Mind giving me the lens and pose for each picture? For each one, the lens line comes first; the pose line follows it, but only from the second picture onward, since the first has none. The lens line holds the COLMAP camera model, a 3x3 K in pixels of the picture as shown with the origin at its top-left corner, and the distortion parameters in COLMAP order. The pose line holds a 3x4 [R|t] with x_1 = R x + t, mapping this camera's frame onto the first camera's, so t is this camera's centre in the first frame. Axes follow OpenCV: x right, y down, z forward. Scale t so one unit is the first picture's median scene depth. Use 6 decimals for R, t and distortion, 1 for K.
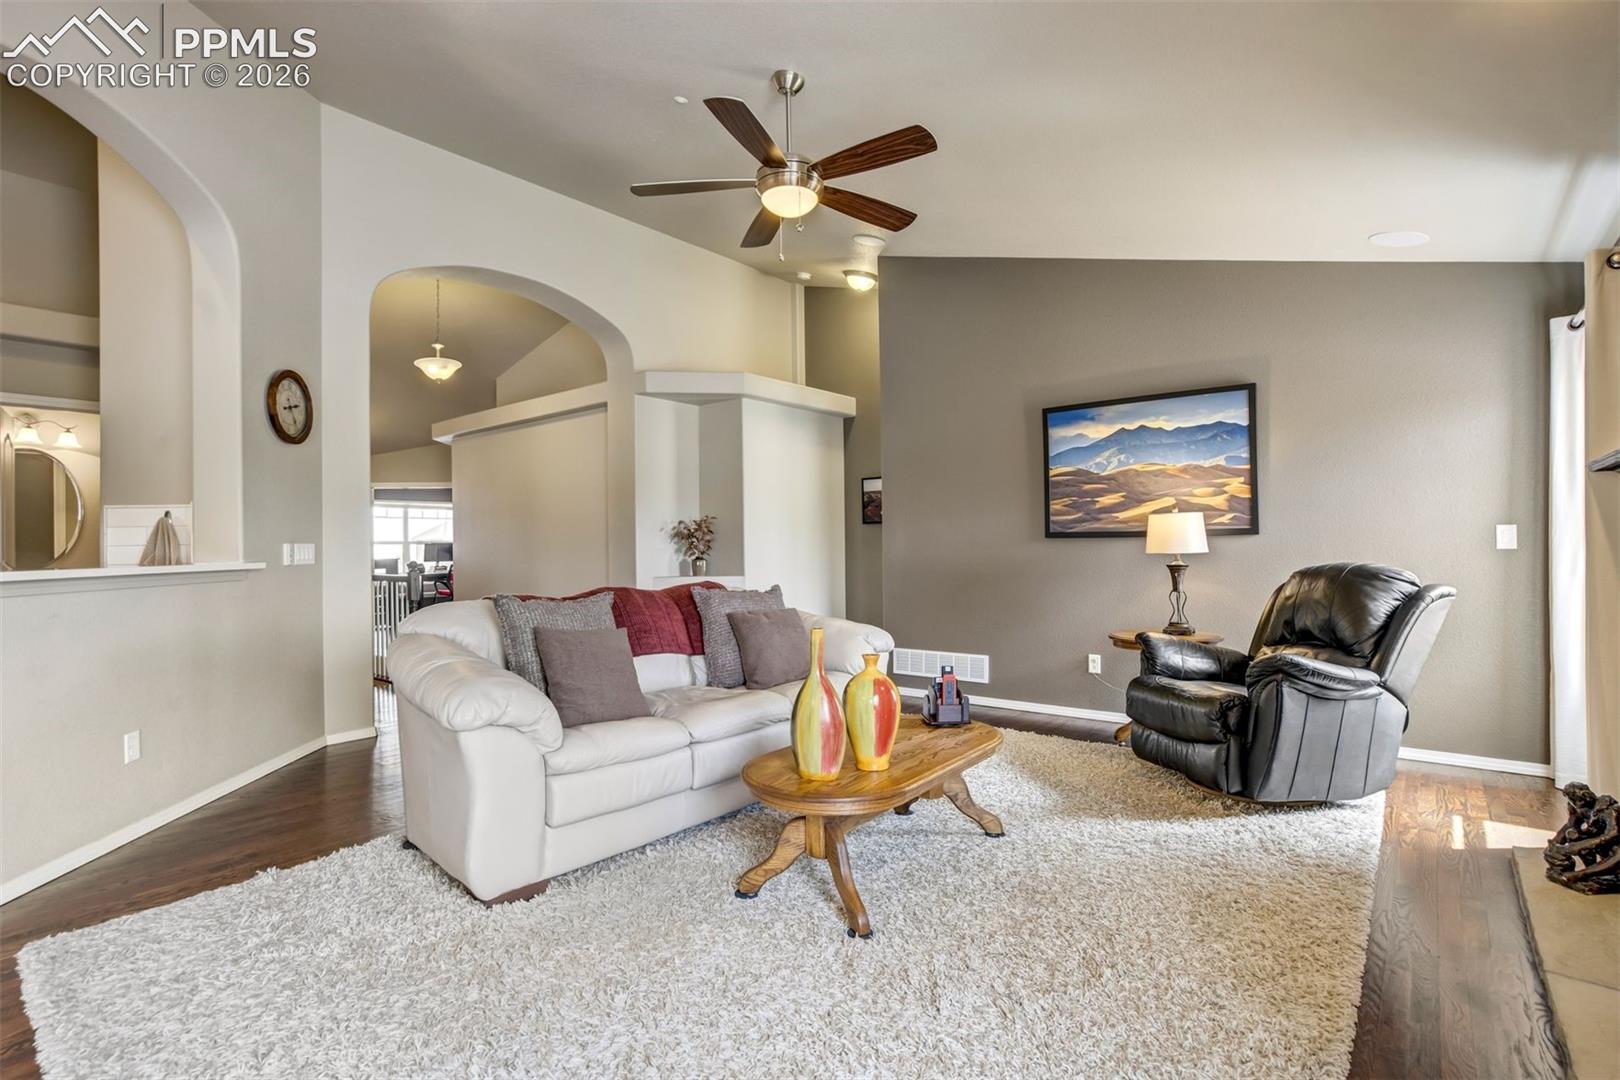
lens RADIAL K [[762.6, 0, 799.3], [0, 762.6, 549.2], [0, 0, 1]] dist [-0.033885, 0.010018]
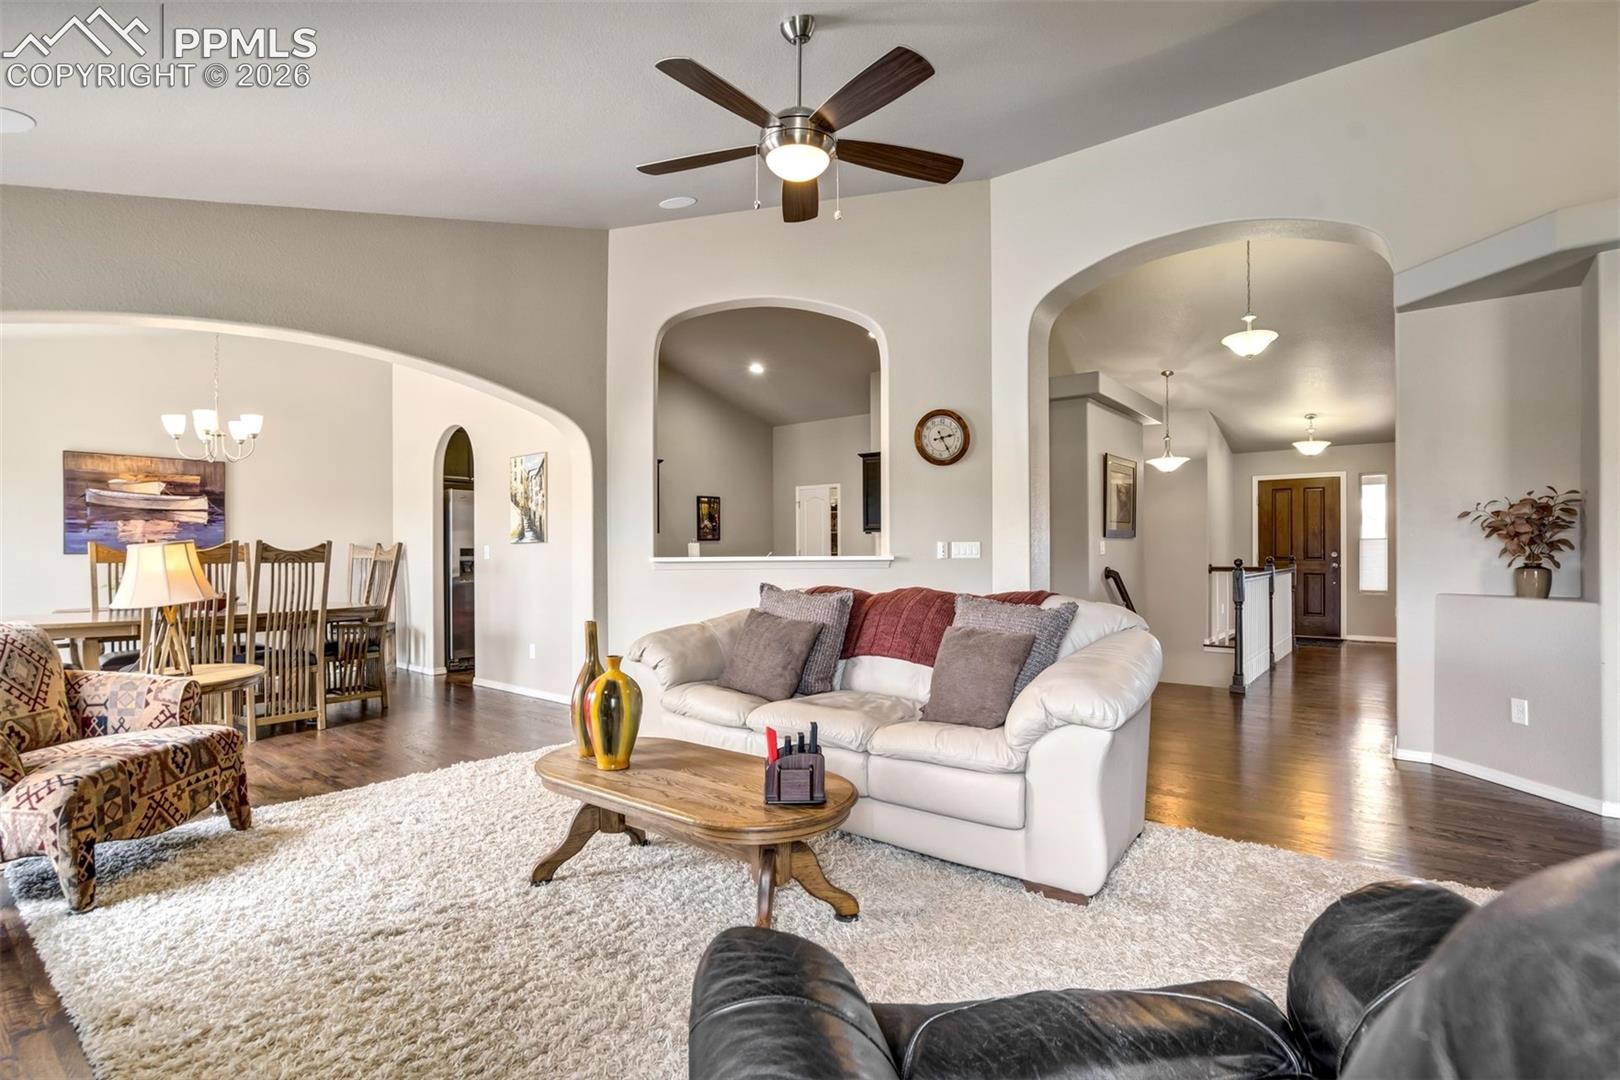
lens RADIAL K [[762.6, 0, 808.1], [0, 762.6, 557.7], [0, 0, 1]] dist [-0.033885, 0.010018]
pose [[0.025976, 0.025280, -0.999343, 0.587901], [-0.000033, 0.999680, 0.025288, -0.010146], [0.999663, -0.000624, 0.025968, 0.650838]]
